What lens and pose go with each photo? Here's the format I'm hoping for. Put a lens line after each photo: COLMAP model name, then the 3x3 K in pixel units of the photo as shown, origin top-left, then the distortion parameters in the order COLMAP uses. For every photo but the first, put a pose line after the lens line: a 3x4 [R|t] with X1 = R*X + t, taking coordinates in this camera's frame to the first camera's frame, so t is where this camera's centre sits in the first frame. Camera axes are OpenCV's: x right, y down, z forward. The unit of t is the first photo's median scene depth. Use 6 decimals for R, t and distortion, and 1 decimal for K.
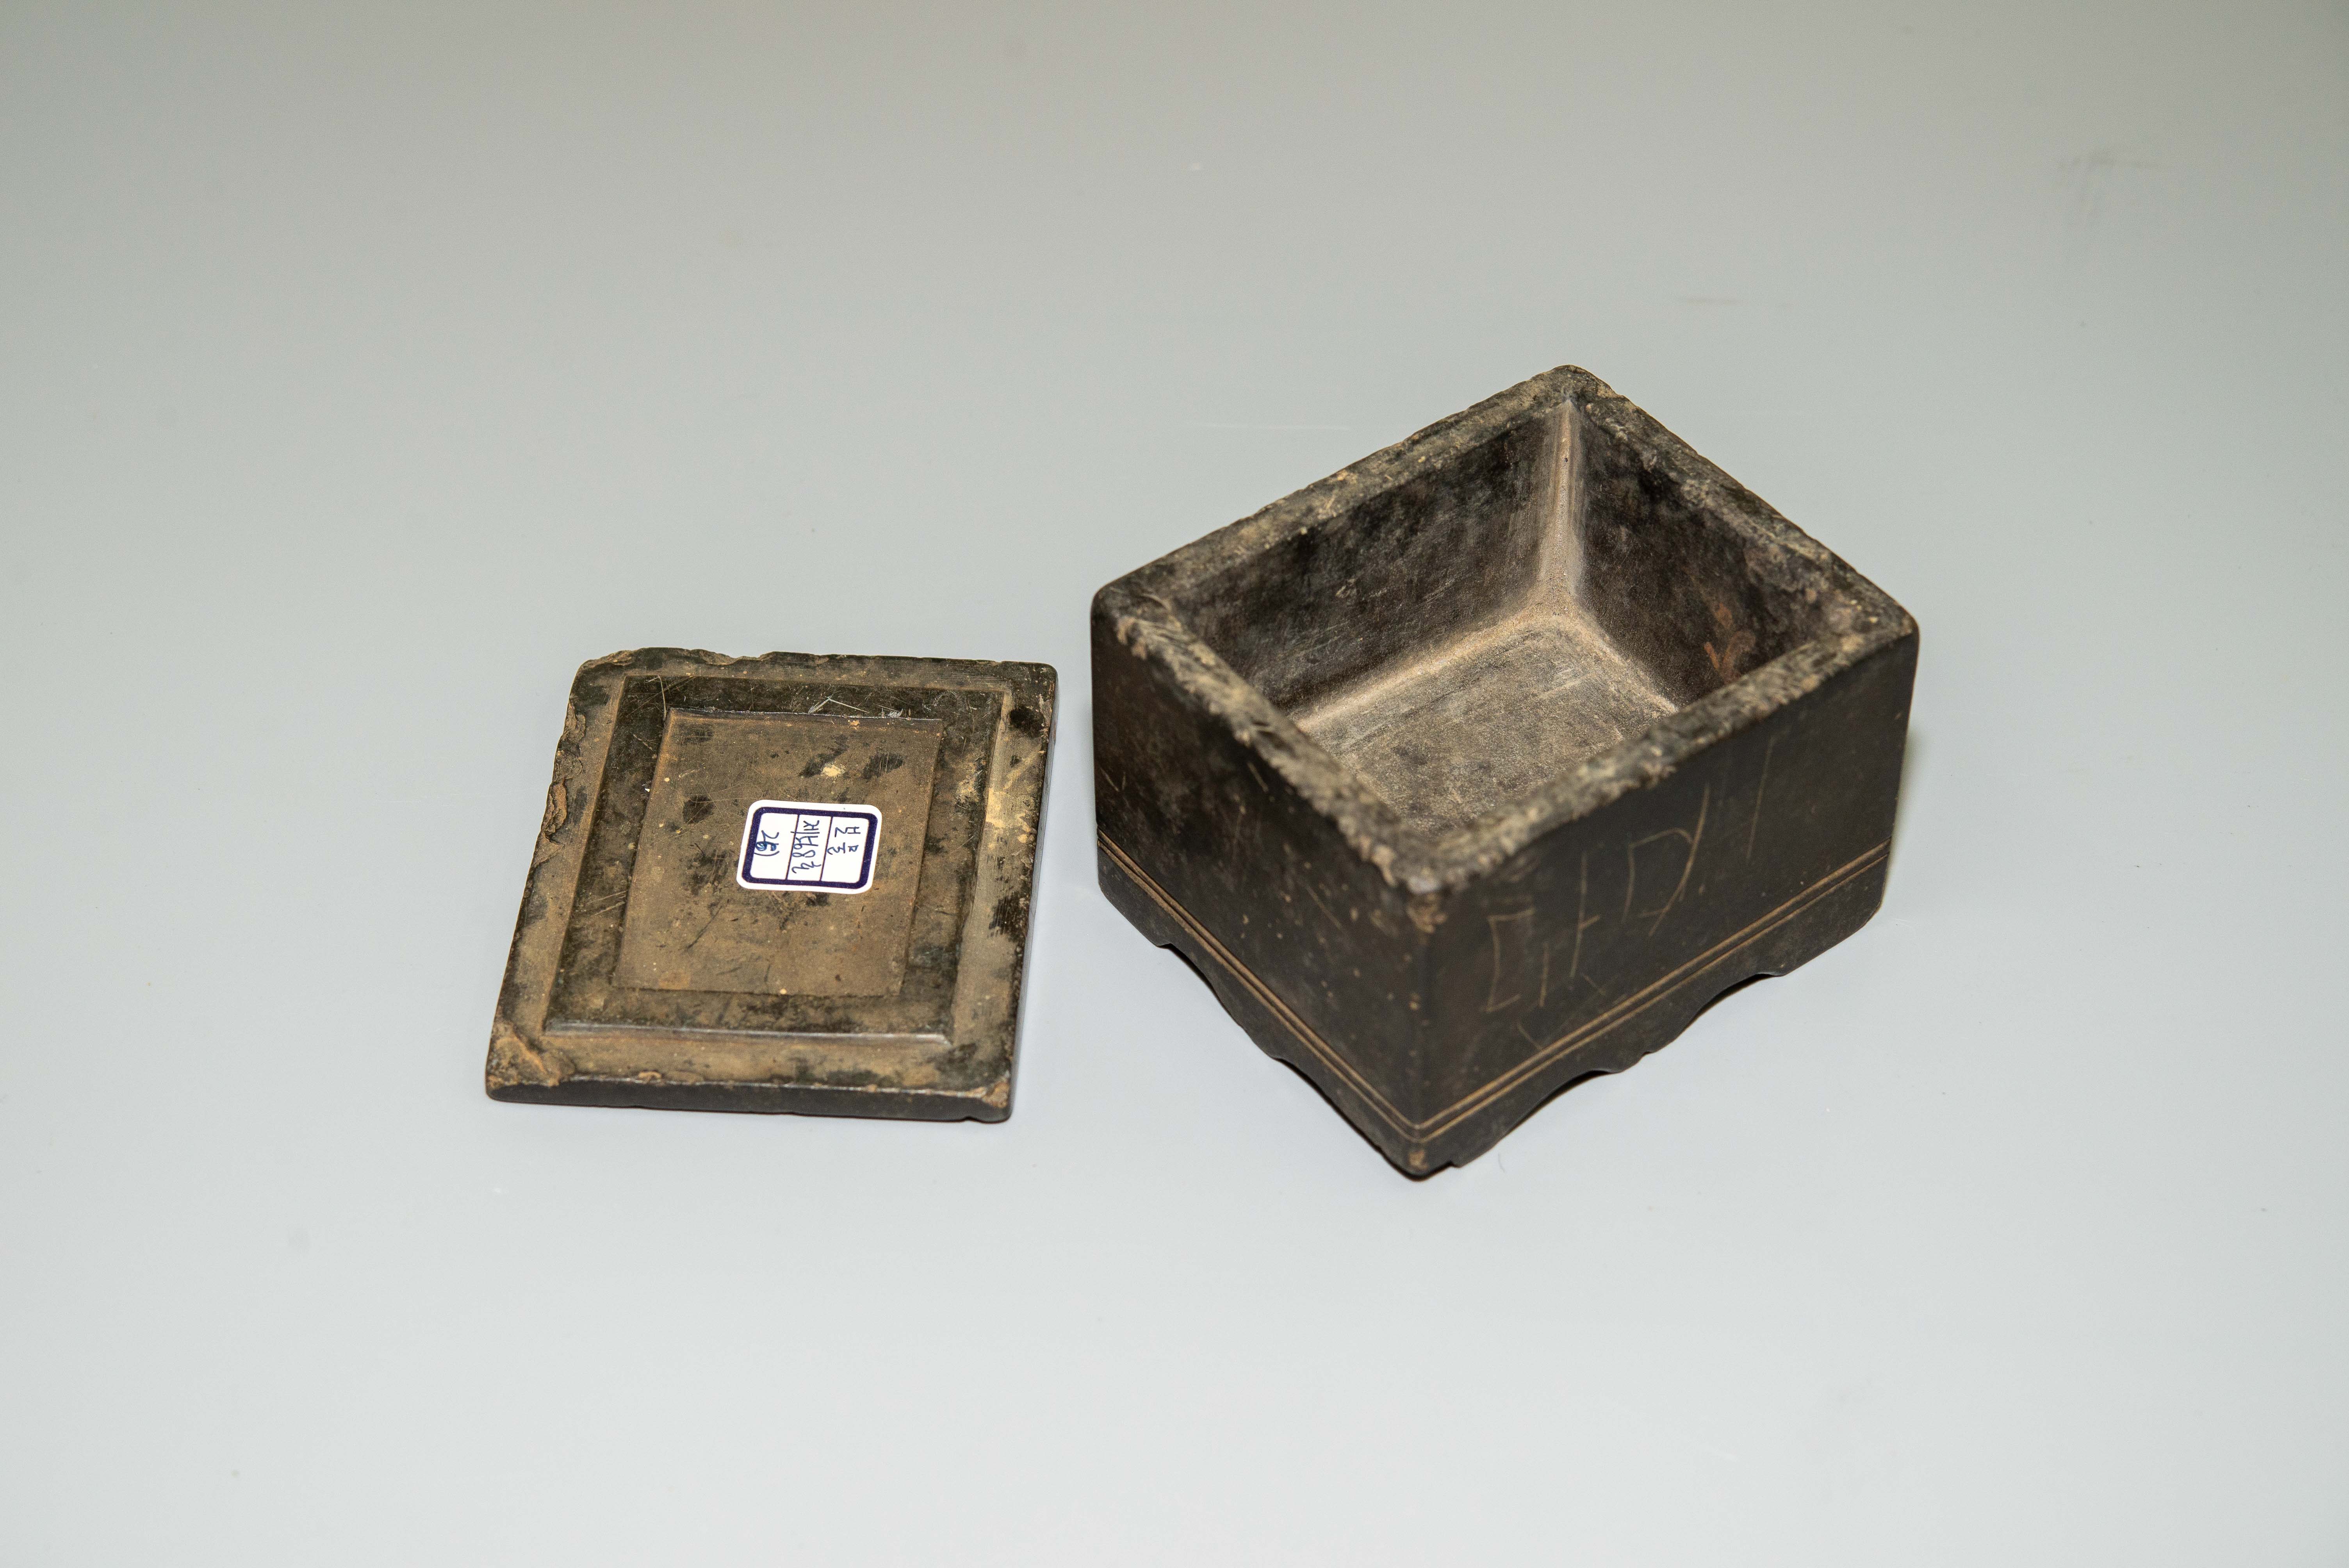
lens RADIAL K [[4149.5, 0, 1173.6], [0, 4149.5, 781.1], [0, 0, 1]] dist [0.009764, 0.000000]
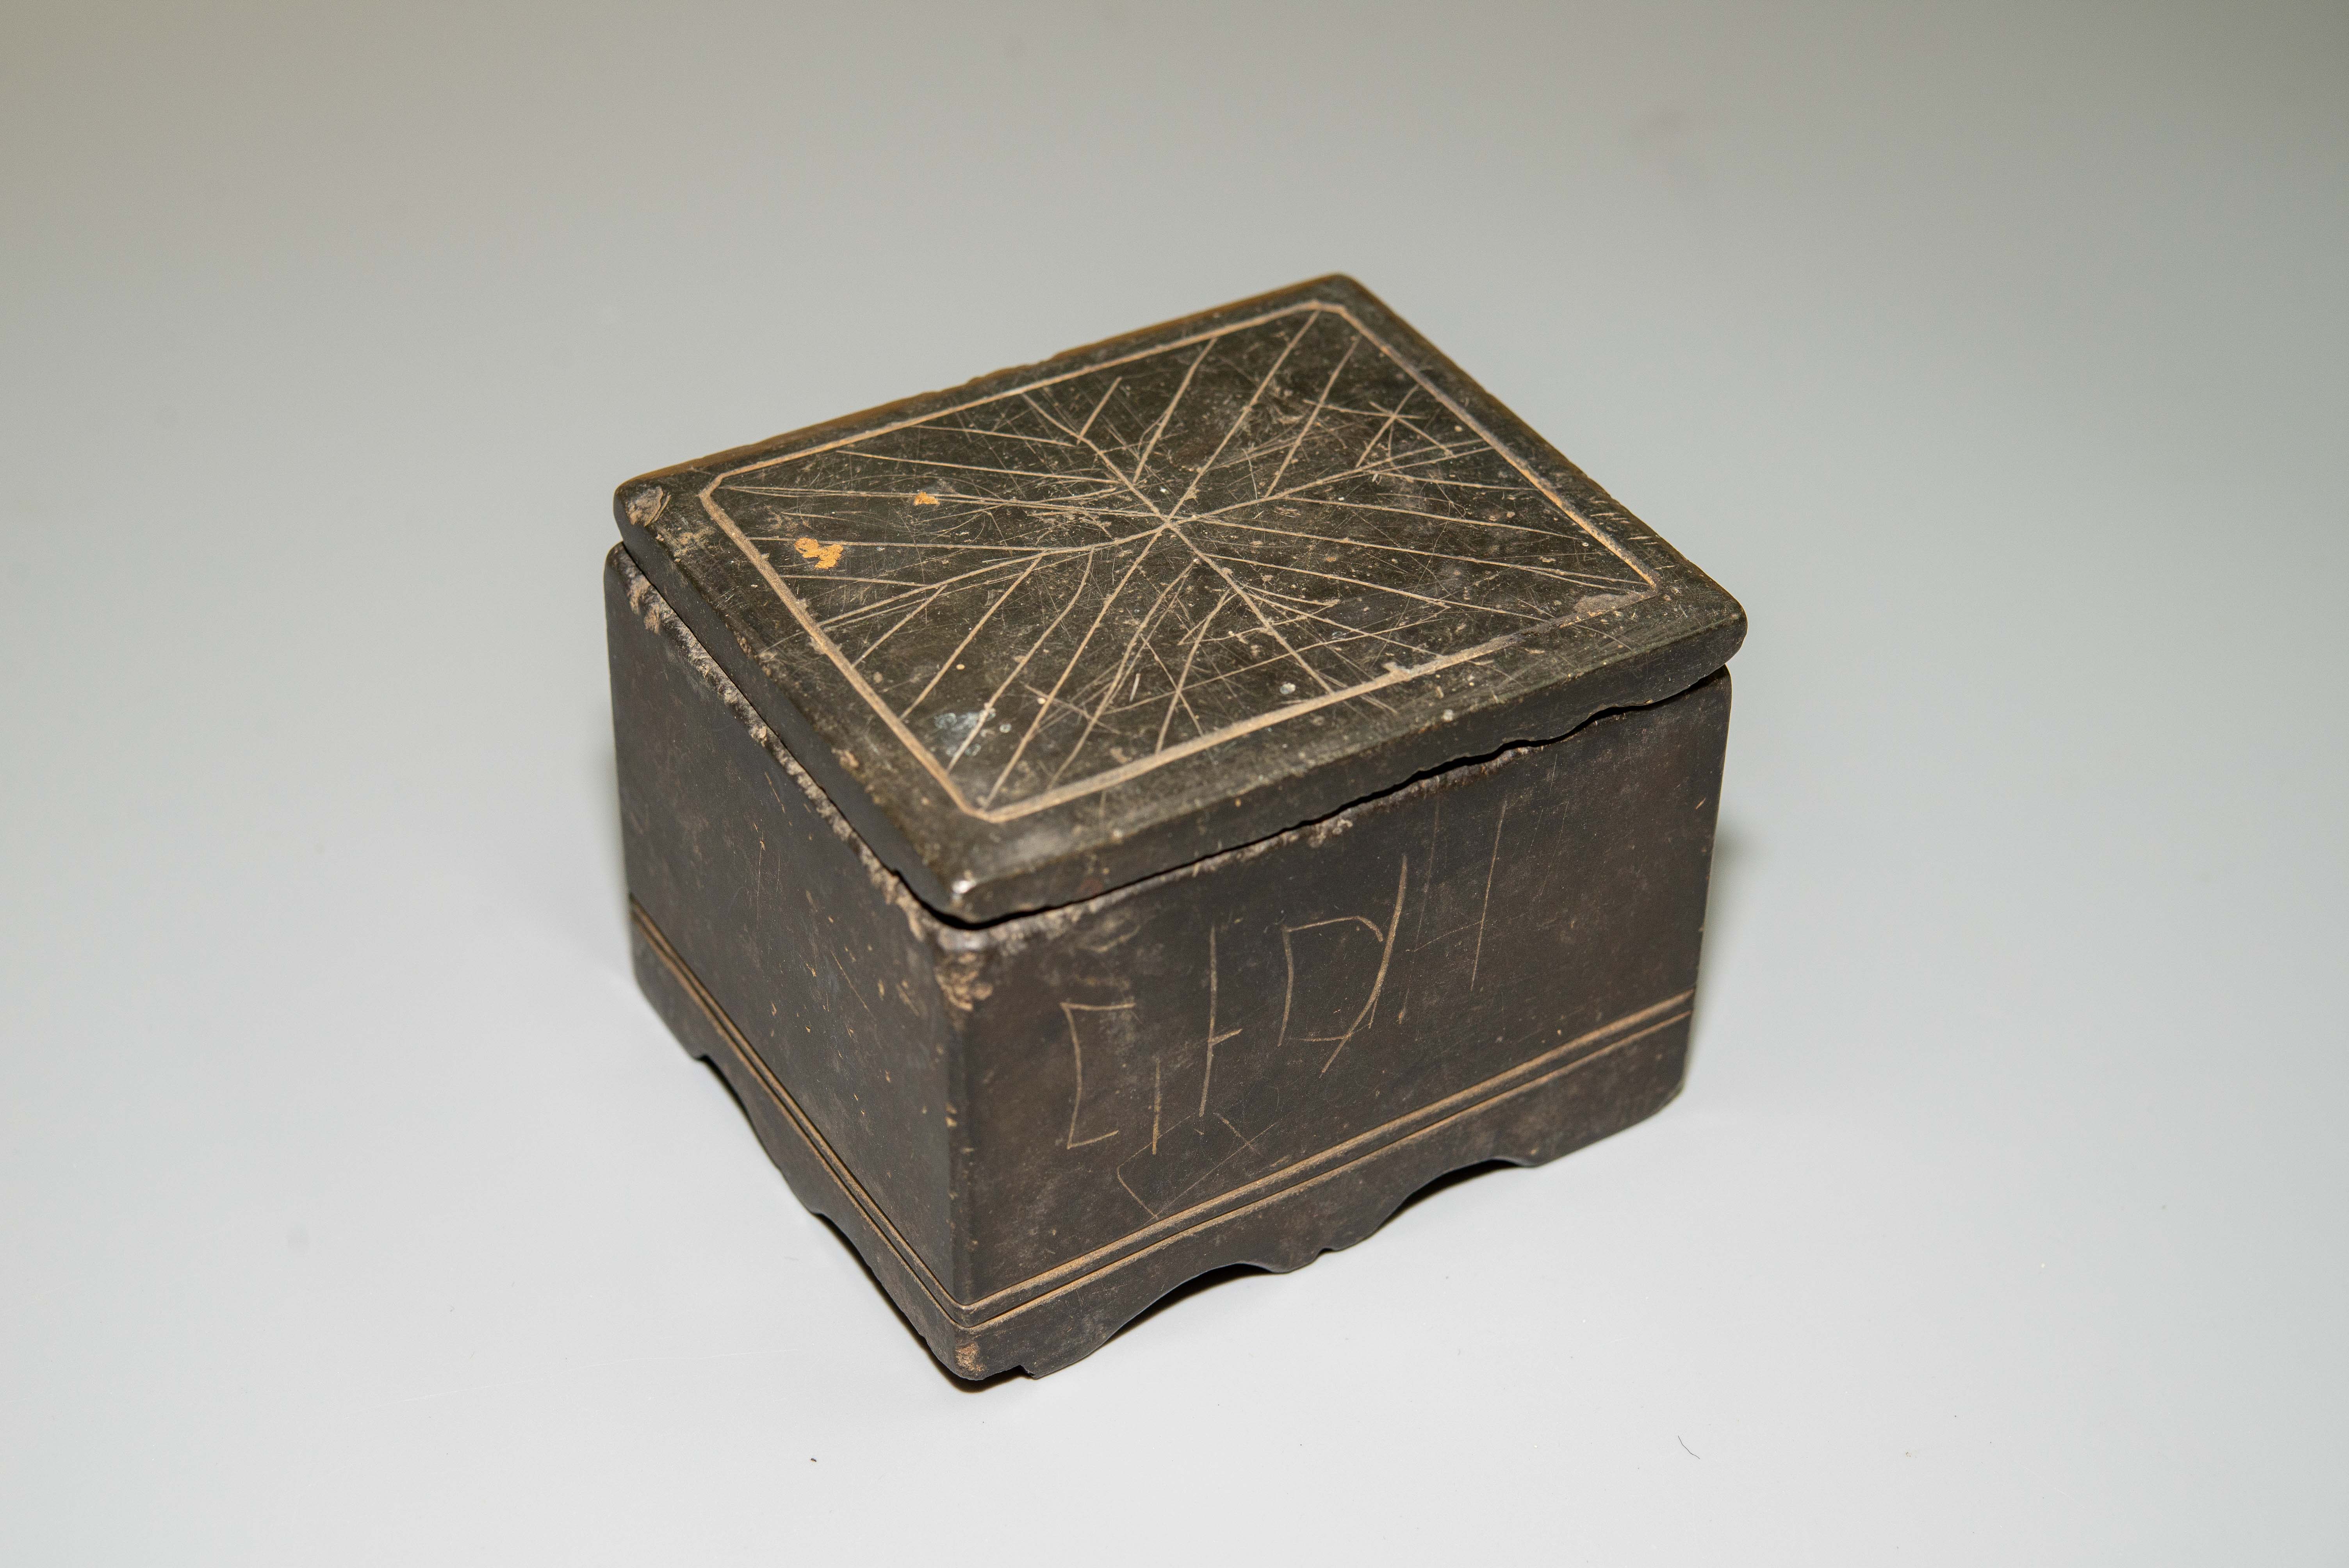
lens RADIAL K [[4149.5, 0, 1168.7], [0, 4149.5, 773.3], [0, 0, 1]] dist [0.009764, 0.000000]
pose [[0.995438, 0.078903, -0.053645, 0.122109], [-0.084229, 0.990835, -0.105597, 0.063609], [0.044822, 0.109634, 0.992961, 0.281711]]
